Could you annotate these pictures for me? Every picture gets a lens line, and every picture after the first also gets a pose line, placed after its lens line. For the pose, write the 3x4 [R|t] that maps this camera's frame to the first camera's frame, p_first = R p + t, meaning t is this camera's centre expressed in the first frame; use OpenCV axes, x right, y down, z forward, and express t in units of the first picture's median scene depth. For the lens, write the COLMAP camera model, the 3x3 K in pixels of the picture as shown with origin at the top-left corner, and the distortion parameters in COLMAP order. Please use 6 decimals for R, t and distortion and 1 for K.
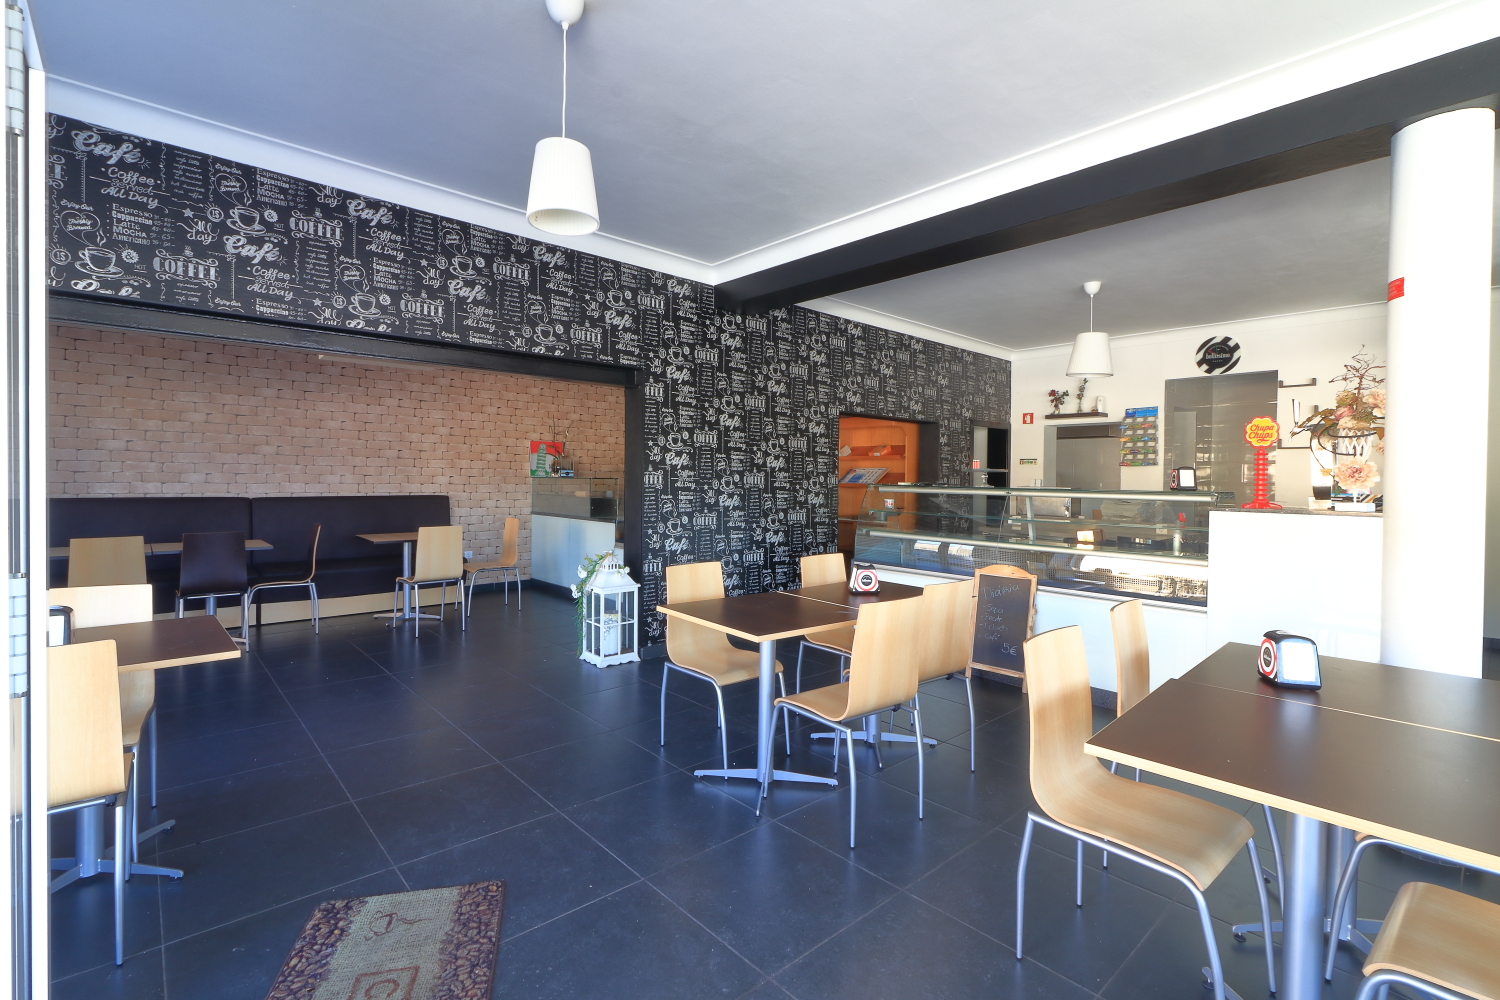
lens RADIAL K [[683.1, 0, 749.1], [0, 683.1, 480.9], [0, 0, 1]] dist [0.000140, 0.000084]
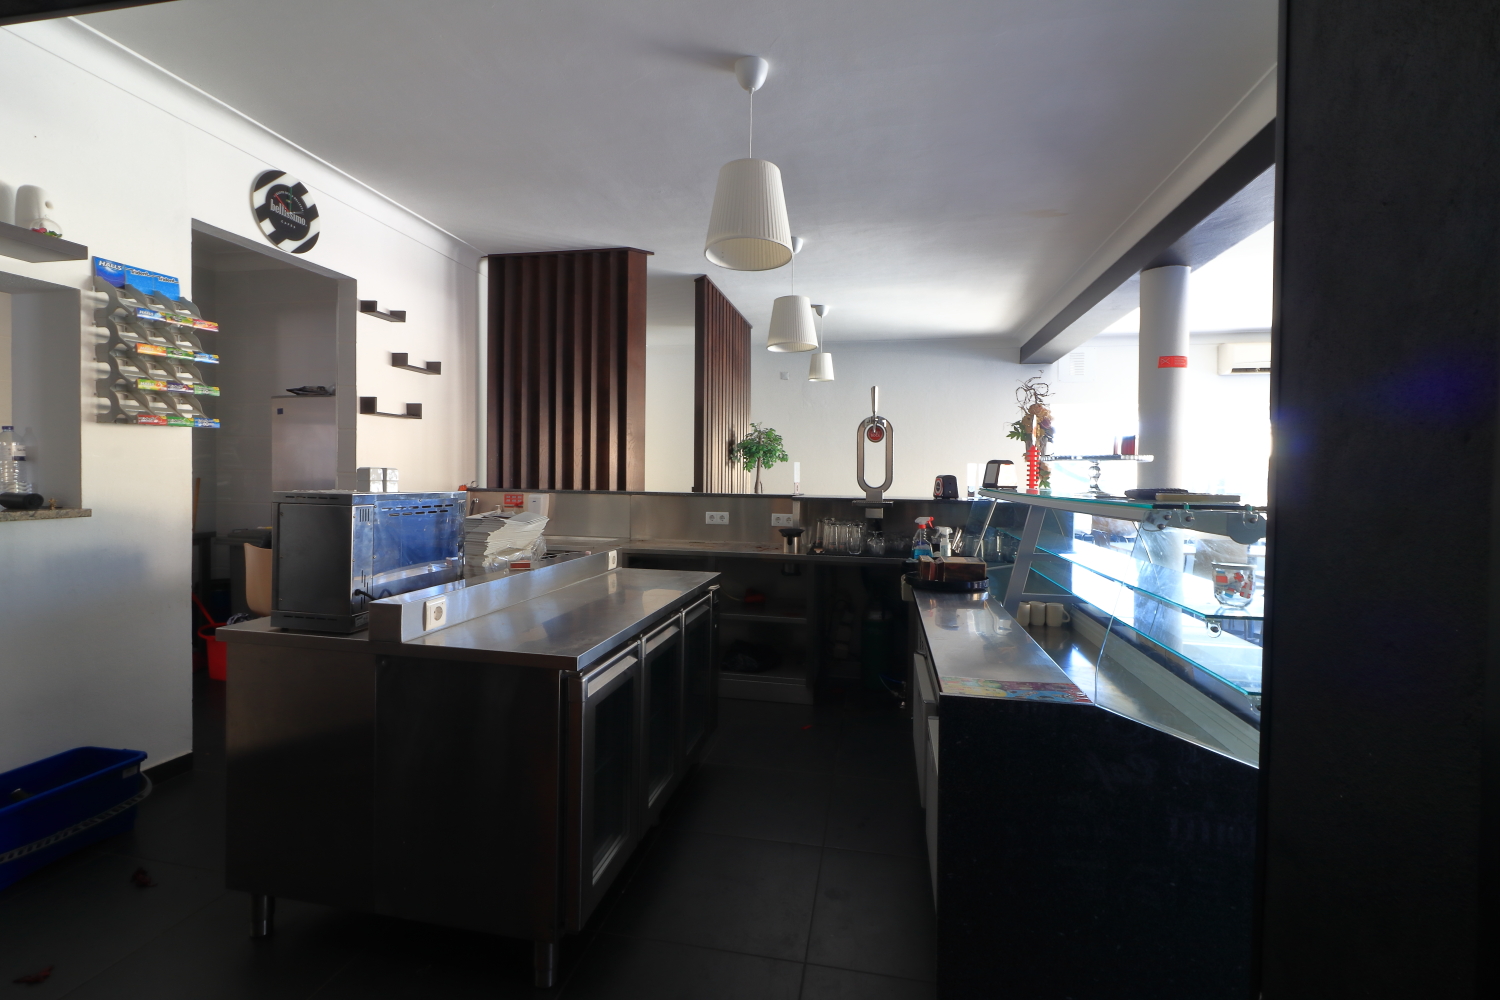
lens RADIAL K [[683.1, 0, 749.1], [0, 683.1, 480.9], [0, 0, 1]] dist [0.000140, 0.000084]
pose [[-0.601070, -0.028531, 0.798687, 0.109696], [-0.008315, 0.999532, 0.029448, -0.009776], [-0.799153, 0.011059, -0.601025, 1.308341]]
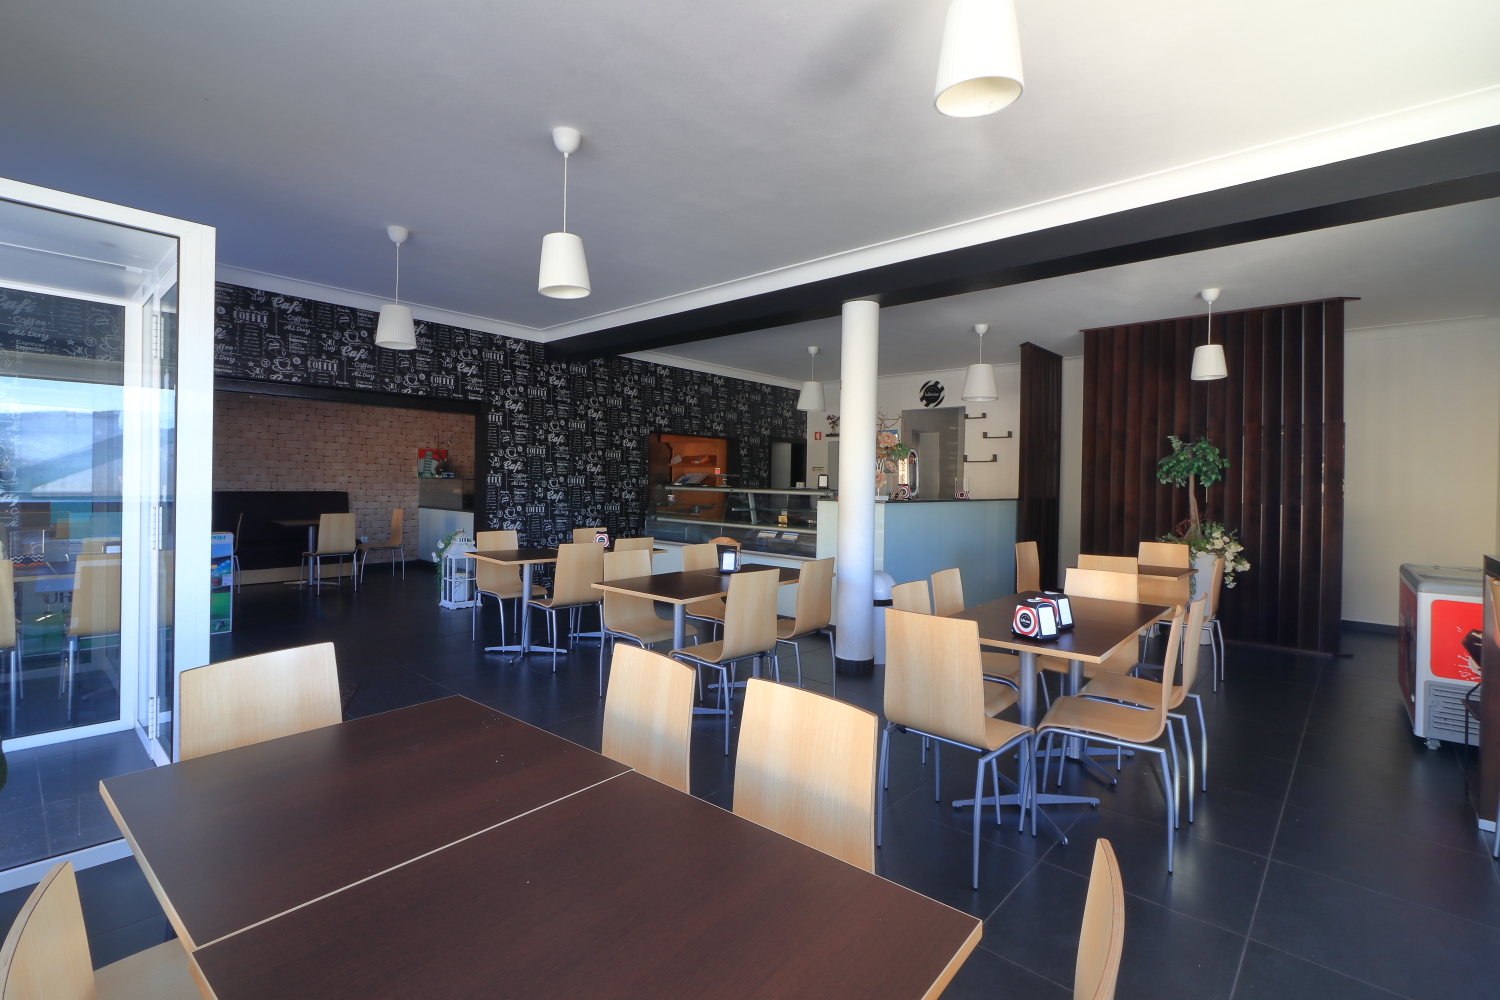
lens RADIAL K [[683.1, 0, 749.1], [0, 683.1, 480.9], [0, 0, 1]] dist [0.000140, 0.000084]
pose [[0.994833, 0.007895, 0.101216, 0.224732], [-0.007345, 0.999956, -0.005804, 0.004407], [-0.101258, 0.005030, 0.994848, -0.434912]]
